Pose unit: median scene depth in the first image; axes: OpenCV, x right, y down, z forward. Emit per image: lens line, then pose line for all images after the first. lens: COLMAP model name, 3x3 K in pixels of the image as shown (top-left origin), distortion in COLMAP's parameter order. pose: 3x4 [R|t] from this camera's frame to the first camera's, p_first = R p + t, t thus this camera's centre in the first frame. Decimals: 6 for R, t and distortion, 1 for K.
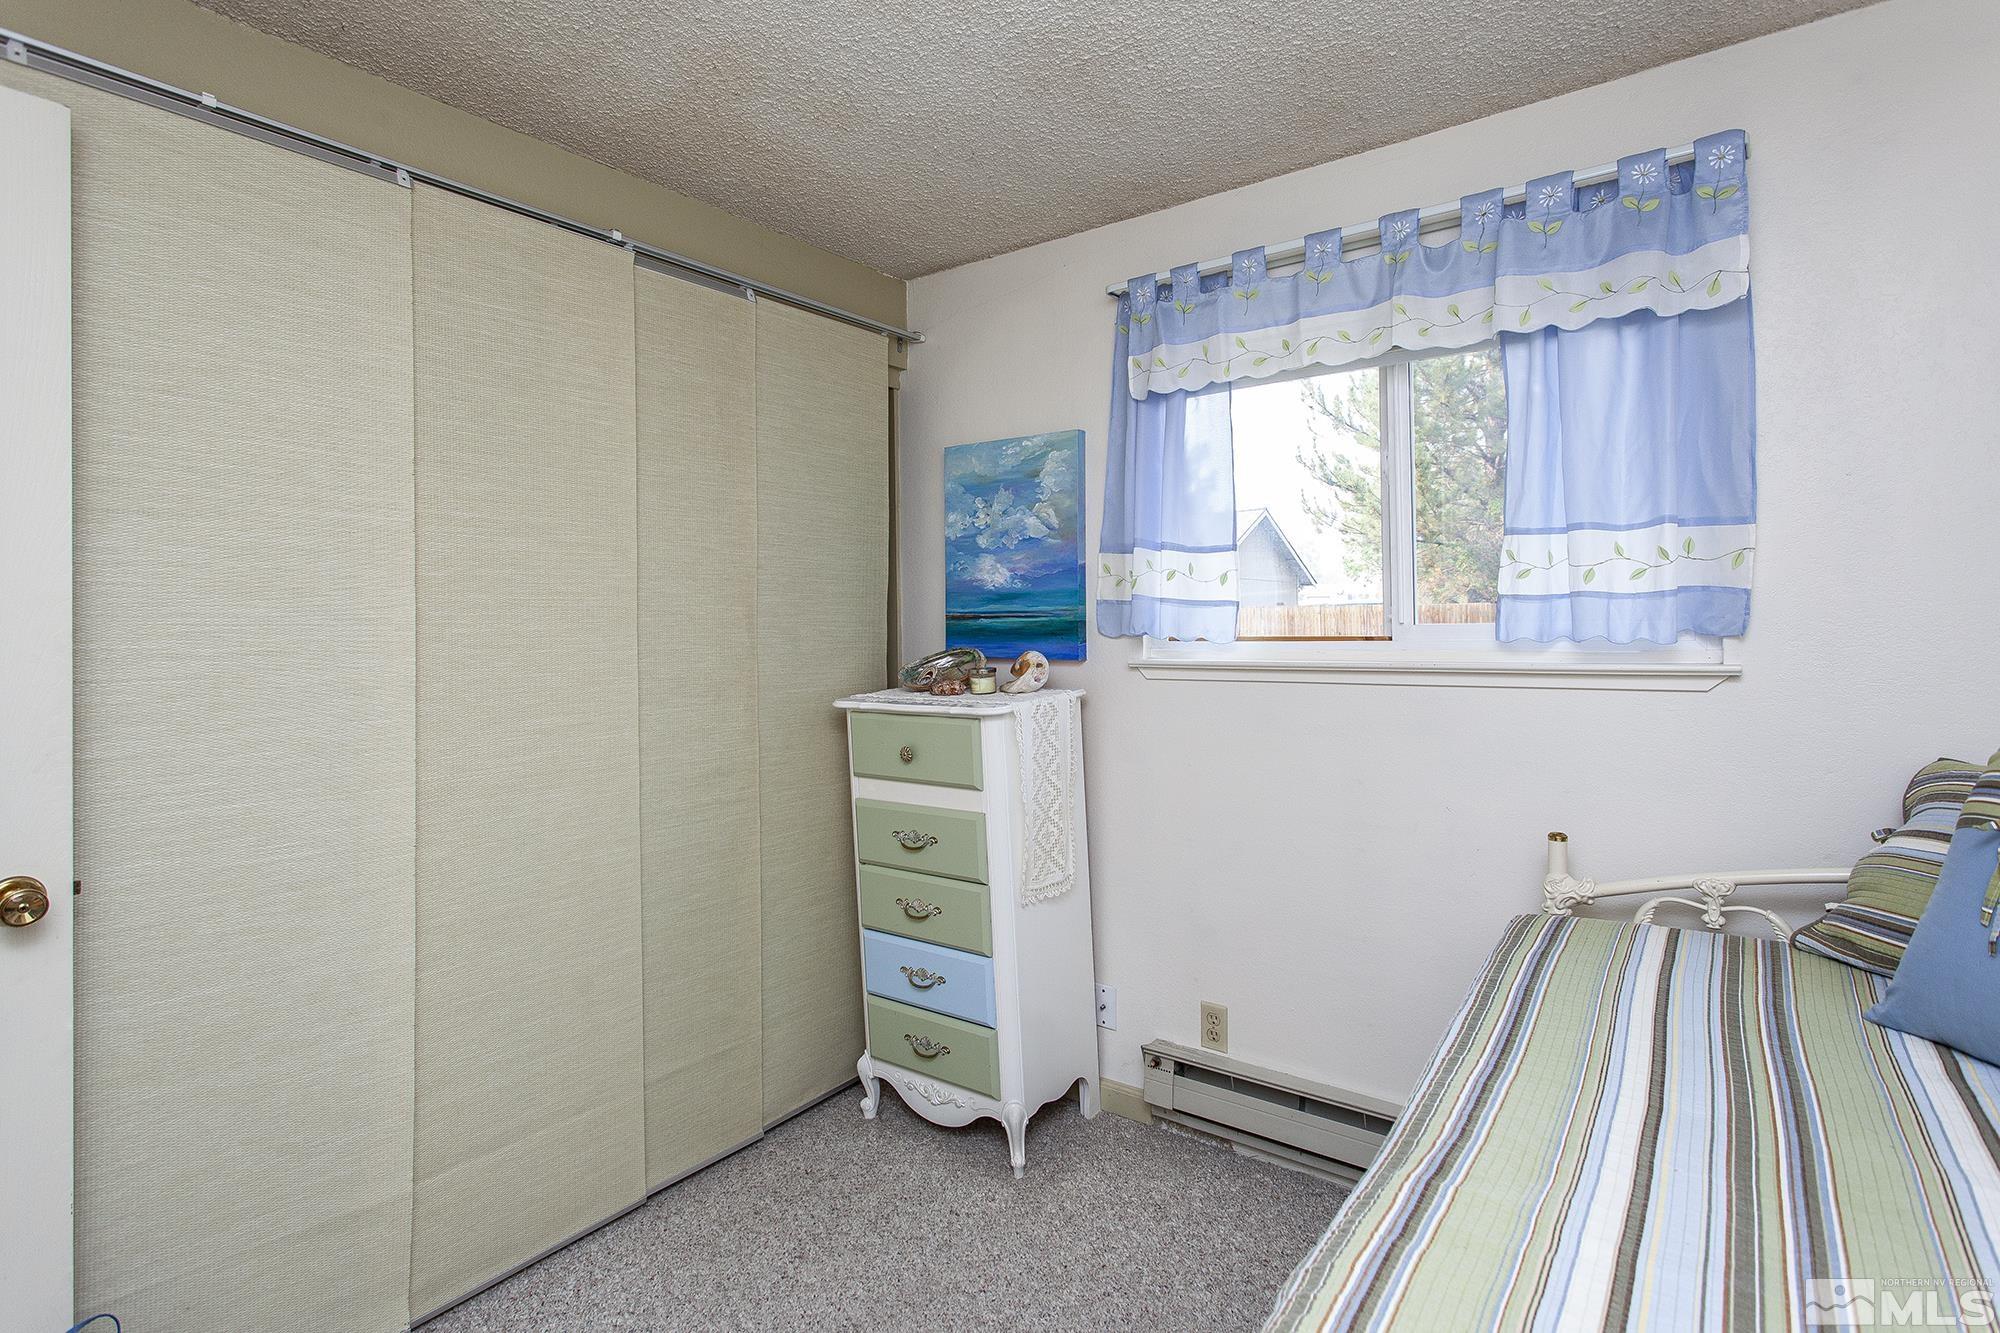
lens RADIAL K [[1000.2, 0, 1000.8], [0, 1000.2, 661.9], [0, 0, 1]] dist [0.003875, 0.003310]
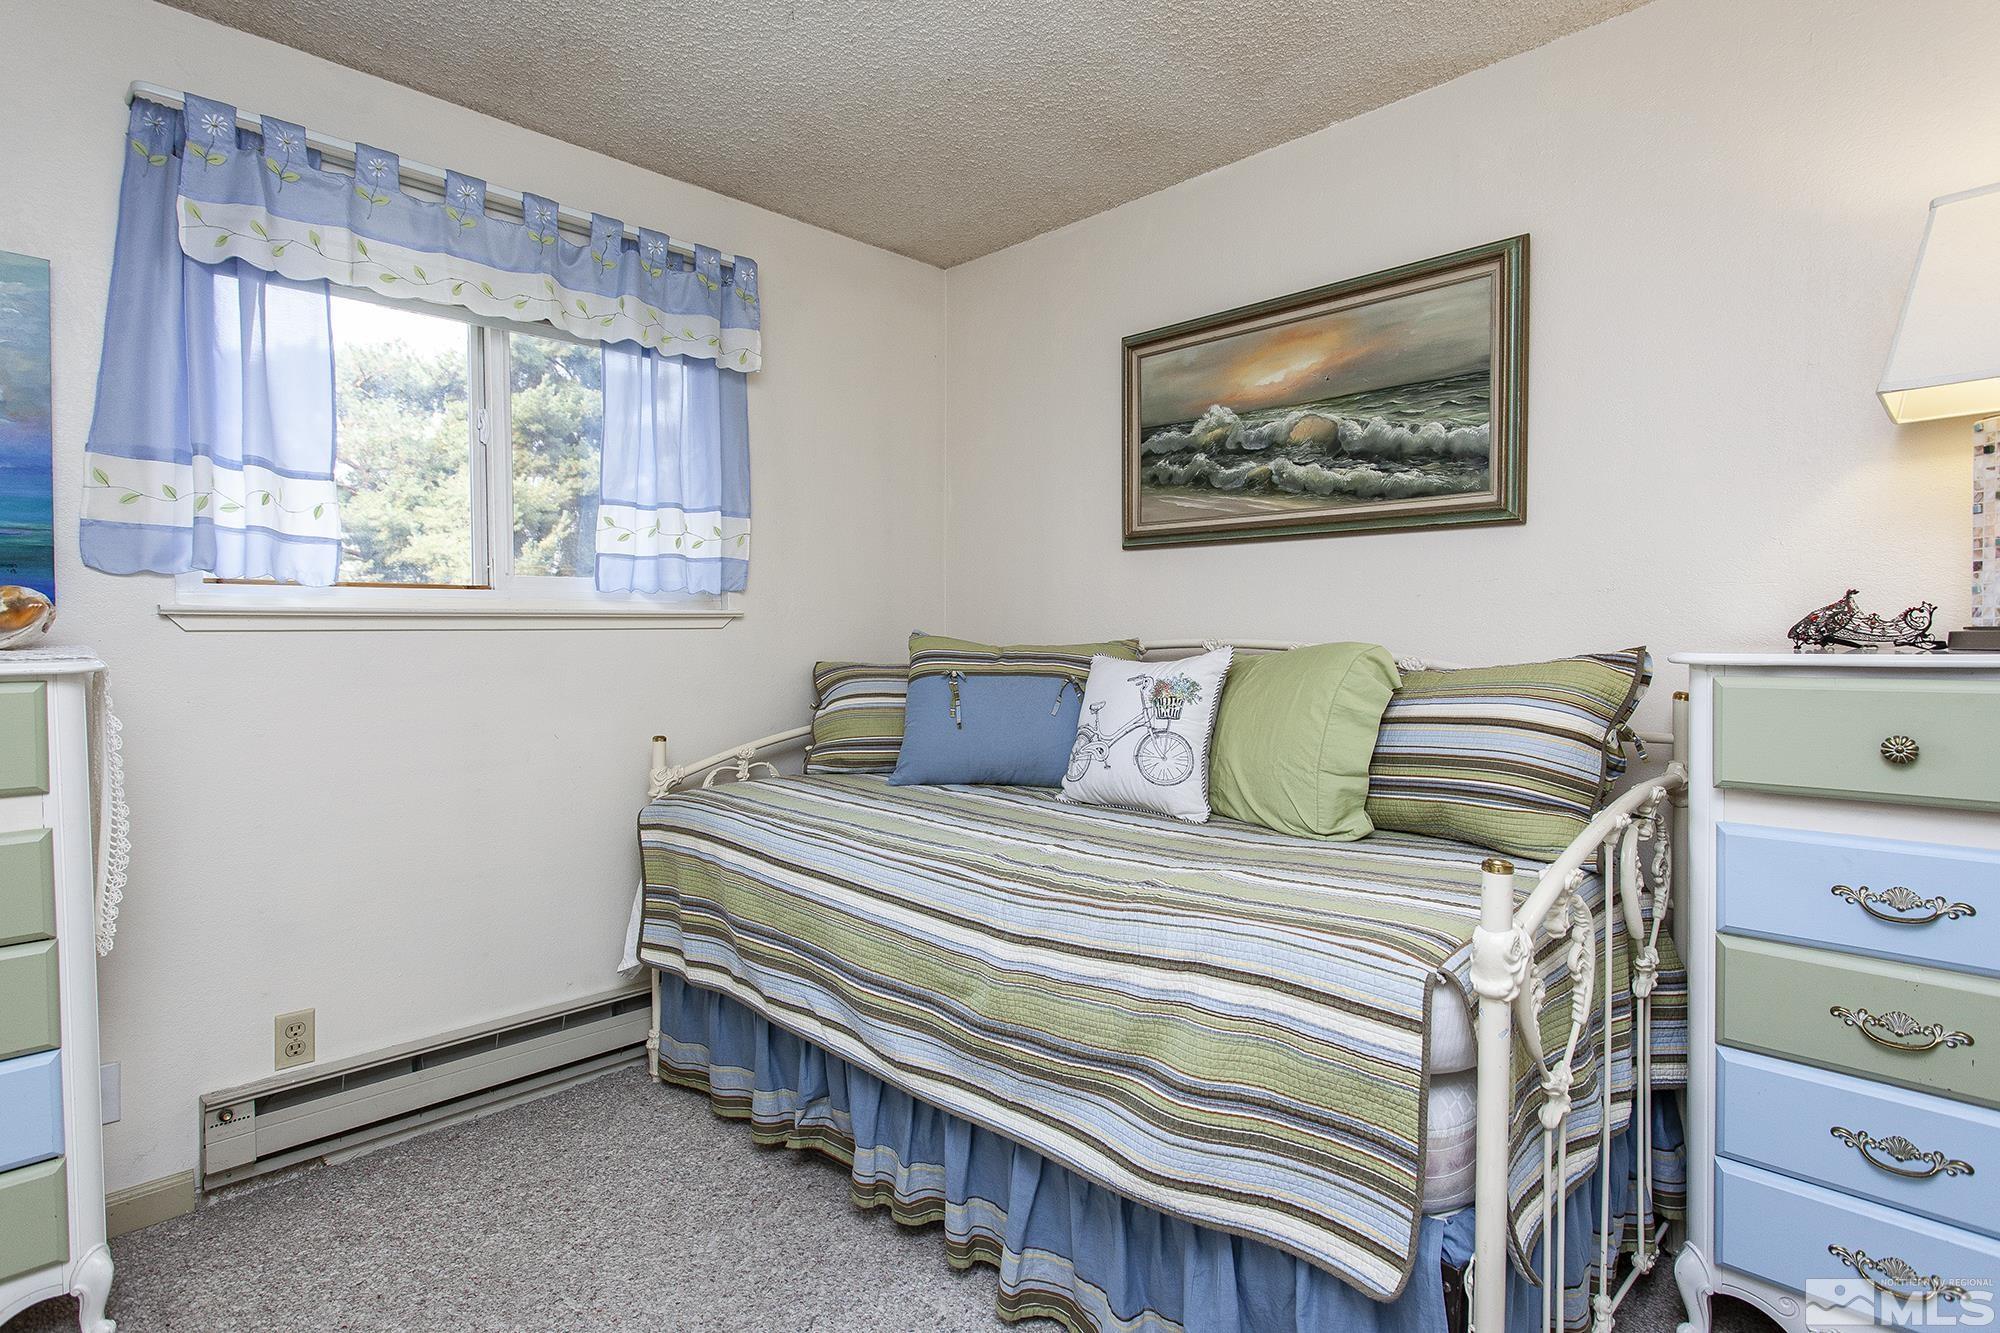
lens RADIAL K [[1000.2, 0, 1001.0], [0, 1000.2, 657.0], [0, 0, 1]] dist [0.003875, 0.003310]
pose [[0.145969, -0.045484, 0.988243, -0.567538], [0.005996, 0.998965, 0.045092, 0.006820], [-0.989271, -0.000656, 0.146091, 0.303089]]
